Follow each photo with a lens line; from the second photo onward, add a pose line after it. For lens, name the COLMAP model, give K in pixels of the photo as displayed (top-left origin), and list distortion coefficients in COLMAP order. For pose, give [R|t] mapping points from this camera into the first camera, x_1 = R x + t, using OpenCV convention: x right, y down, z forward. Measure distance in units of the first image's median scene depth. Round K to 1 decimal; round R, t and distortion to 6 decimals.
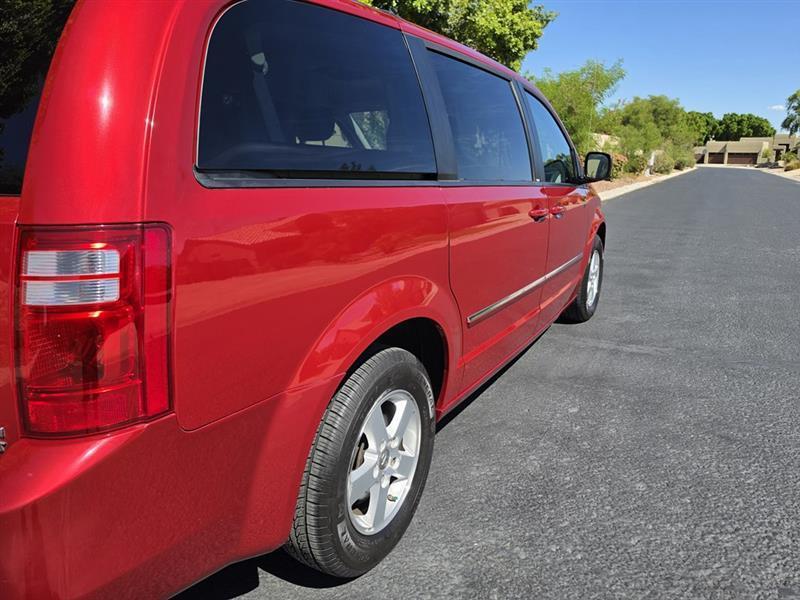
lens RADIAL K [[582.6, 0, 400.0], [0, 582.6, 300.0], [0, 0, 1]] dist [0.122422, -0.215769]
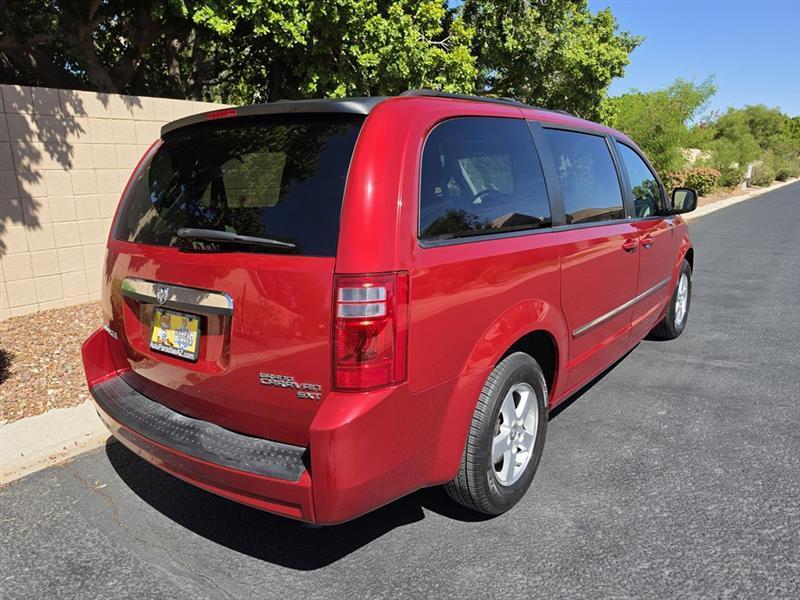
lens RADIAL K [[591.4, 0, 384.1], [0, 591.4, 305.0], [0, 0, 1]] dist [0.075111, -0.108688]
pose [[0.988733, 0.003595, -0.149644, -0.066147], [-0.006954, 0.999735, -0.021924, 0.002994], [0.149525, 0.022718, 0.988497, -0.234795]]
